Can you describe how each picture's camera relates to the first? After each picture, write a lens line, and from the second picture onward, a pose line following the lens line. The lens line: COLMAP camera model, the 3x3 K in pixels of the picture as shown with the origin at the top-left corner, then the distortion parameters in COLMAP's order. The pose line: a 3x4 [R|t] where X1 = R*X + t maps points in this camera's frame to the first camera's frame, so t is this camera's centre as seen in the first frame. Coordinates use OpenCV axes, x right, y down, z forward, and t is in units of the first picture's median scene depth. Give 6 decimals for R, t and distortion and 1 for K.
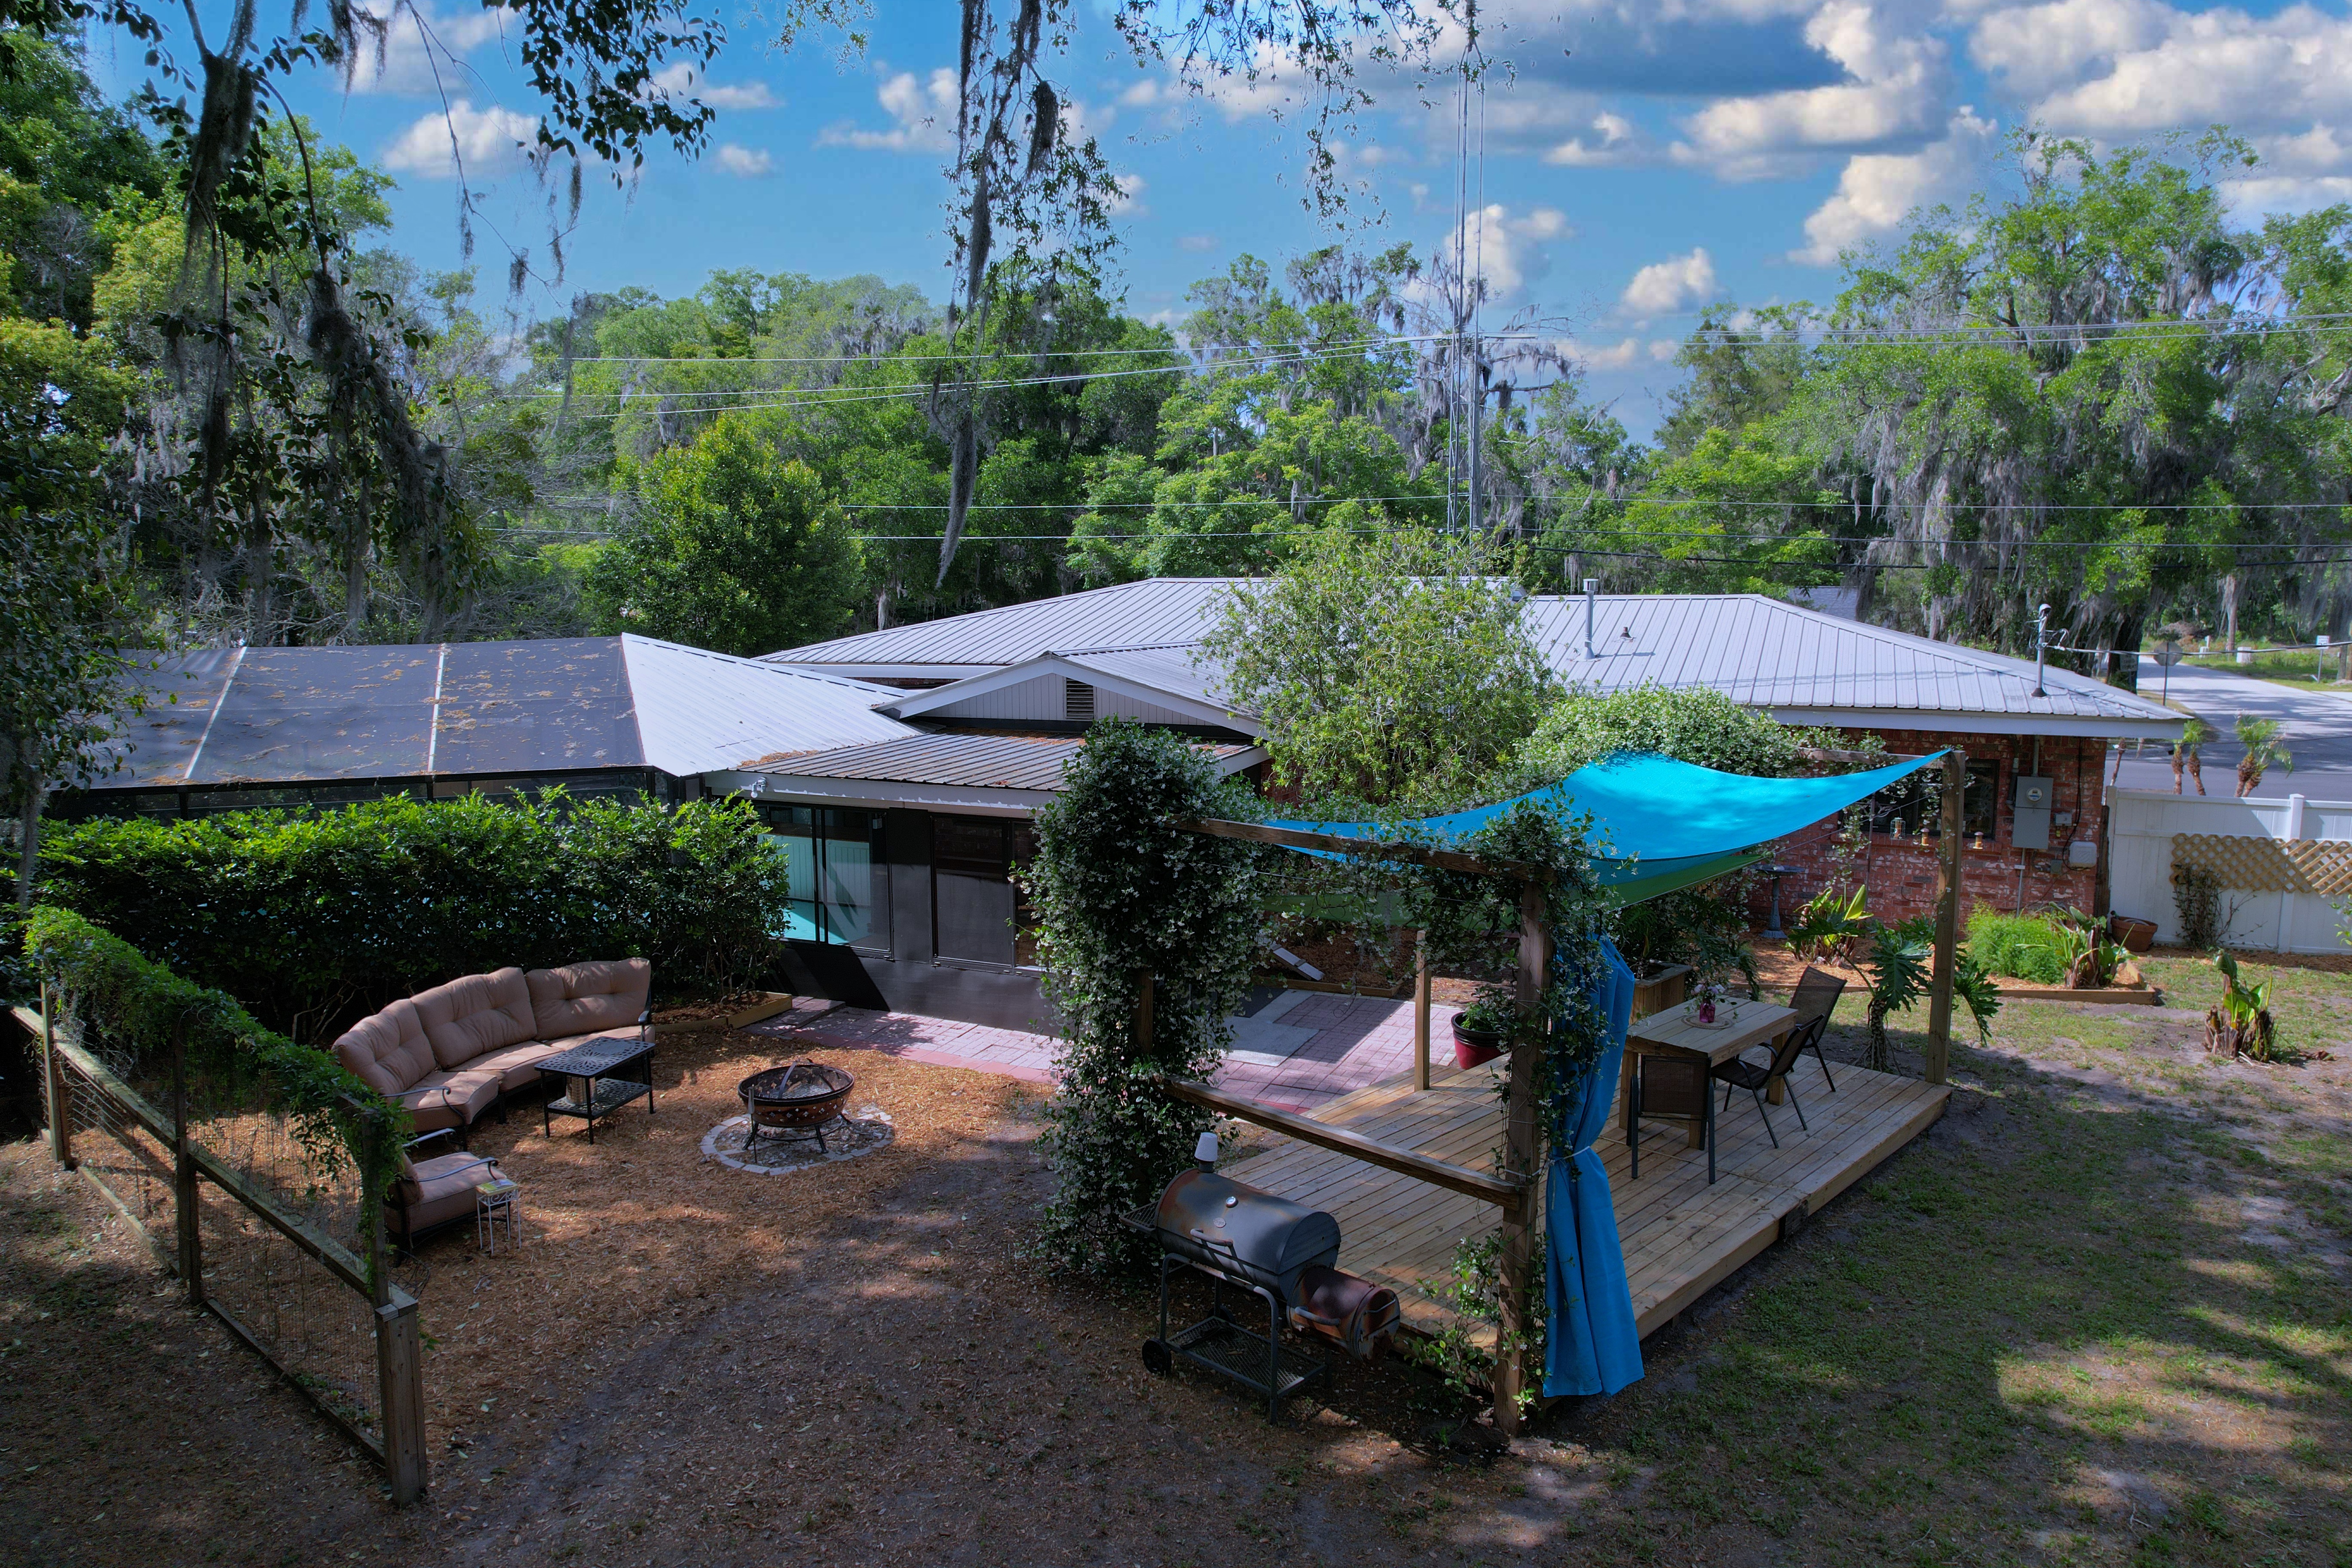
lens RADIAL K [[1472.1, 0, 1164.9], [0, 1472.1, 782.5], [0, 0, 1]] dist [-0.030227, 0.001783]
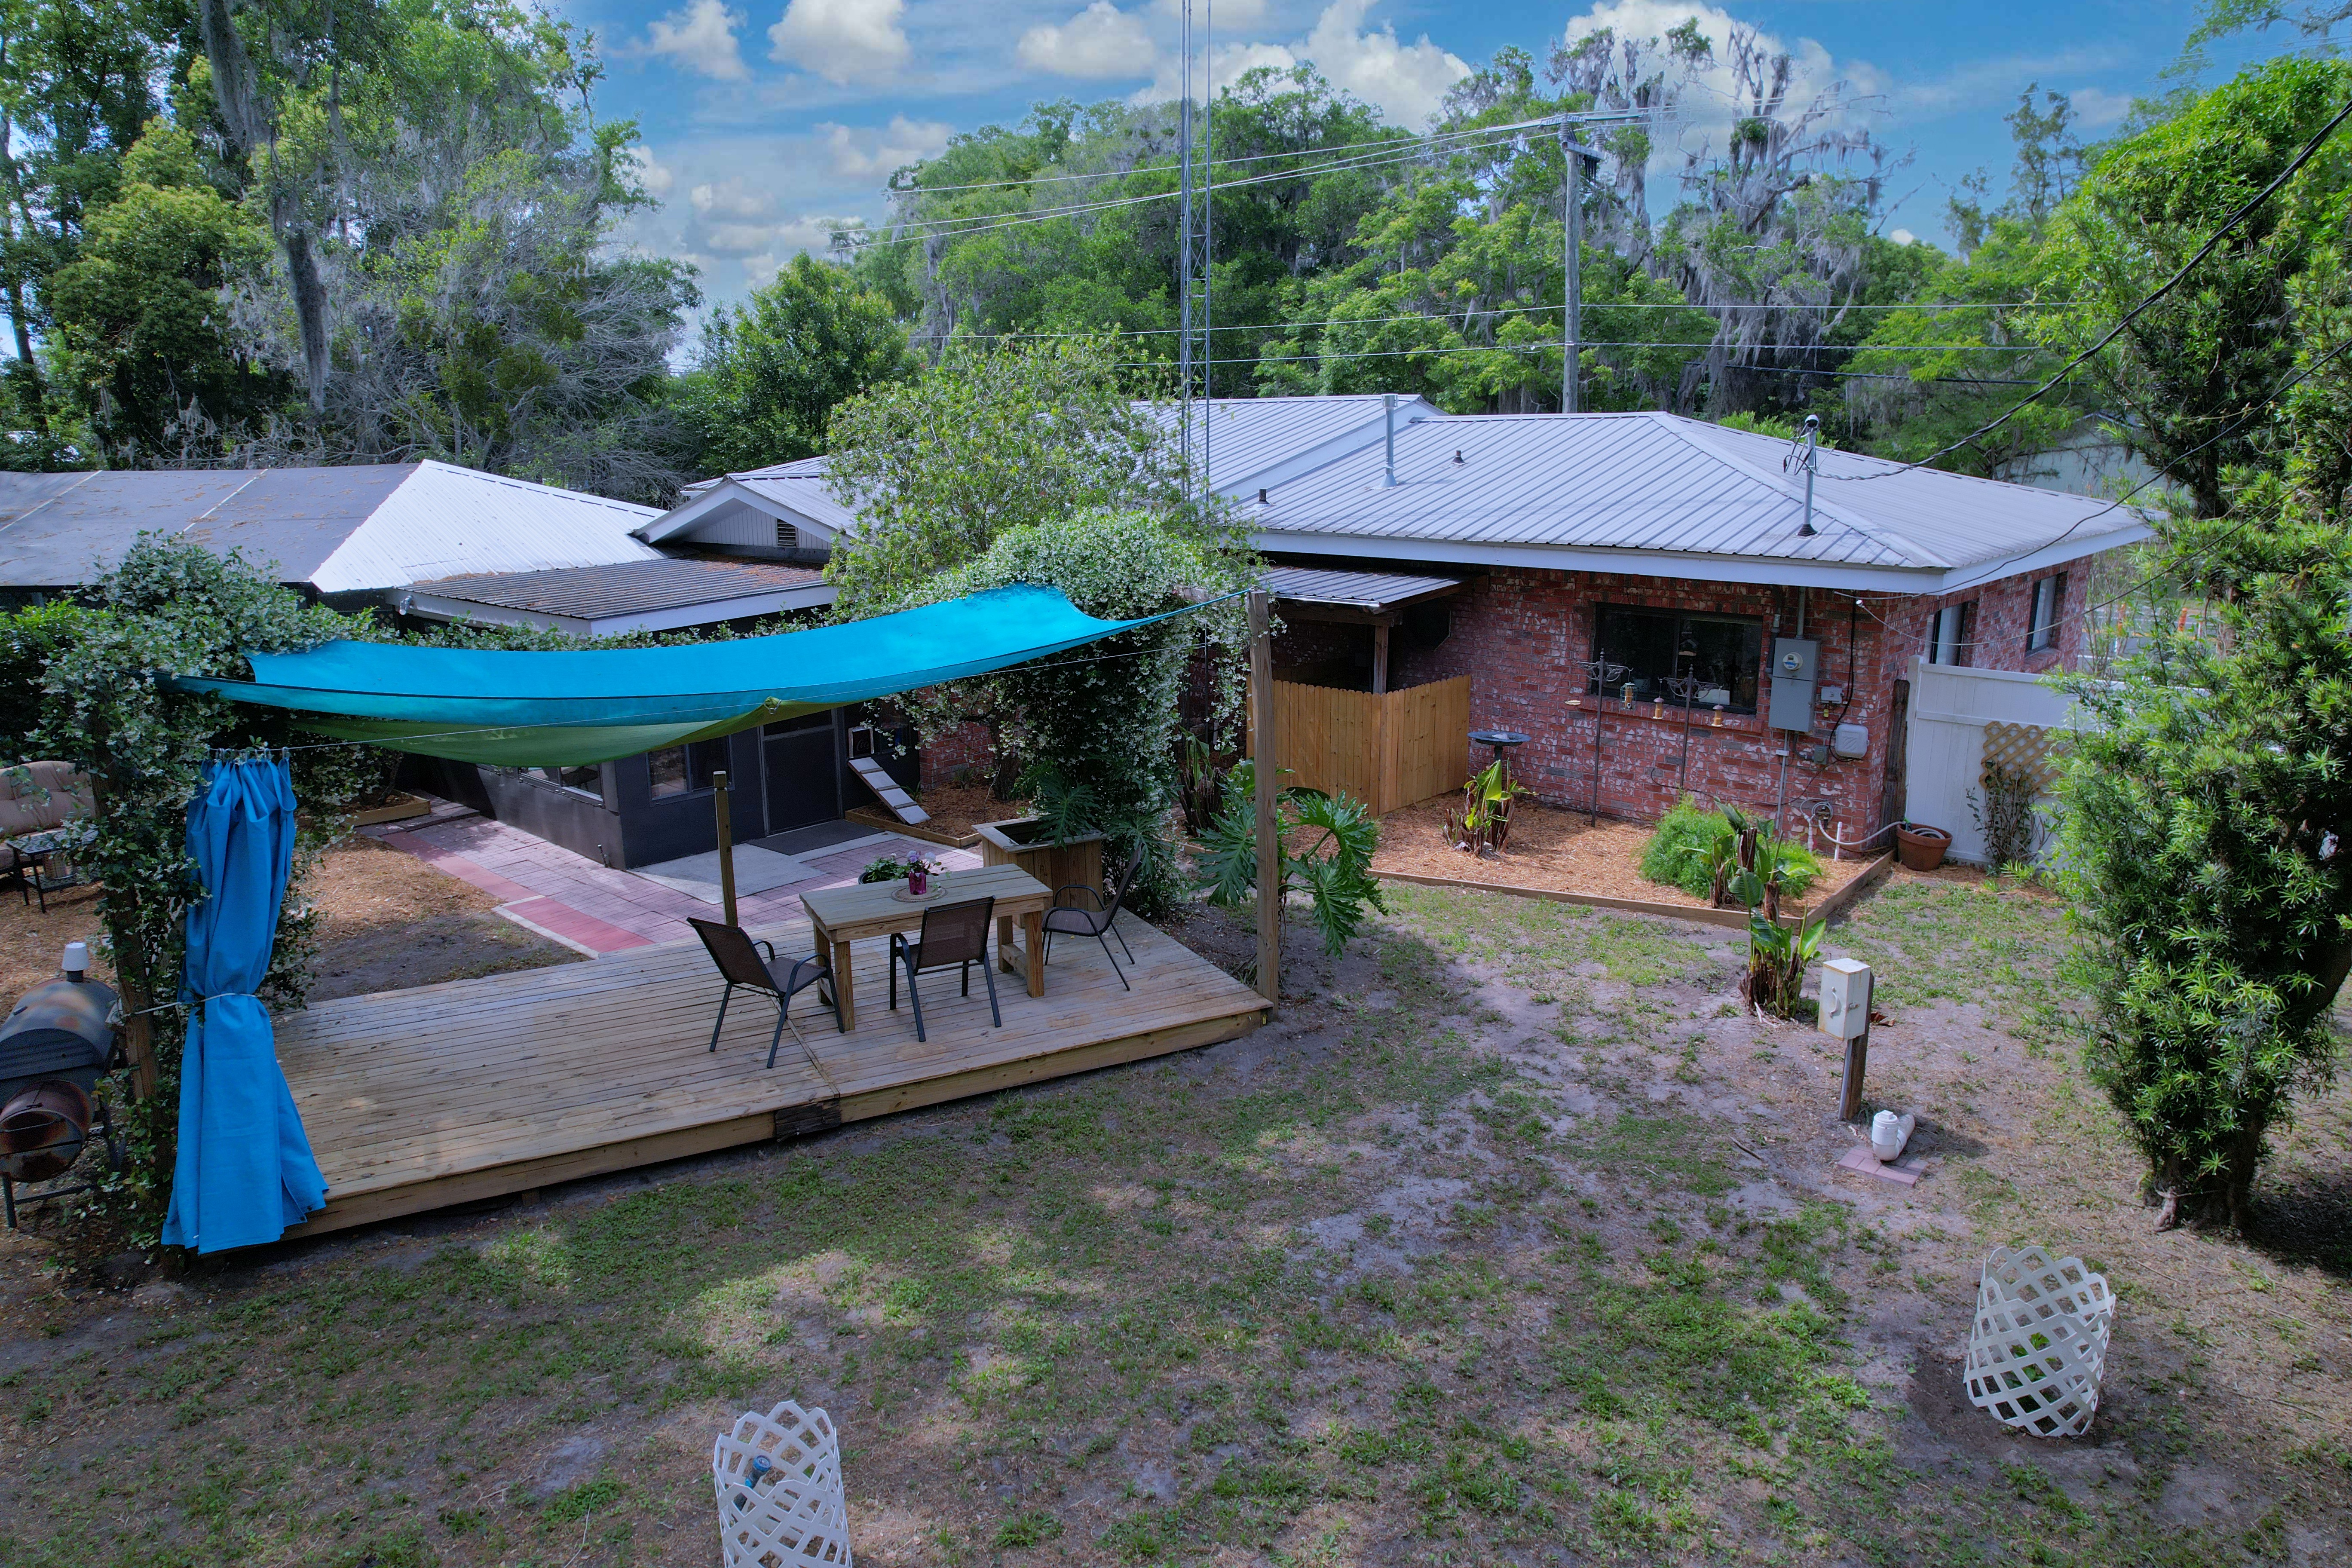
lens RADIAL K [[1472.1, 0, 1164.9], [0, 1472.1, 782.5], [0, 0, 1]] dist [-0.030227, 0.001783]
pose [[0.952118, 0.064997, -0.298742, 0.507882], [-0.032995, 0.993278, 0.110949, -0.003249], [0.303945, -0.095779, 0.947863, 0.139094]]
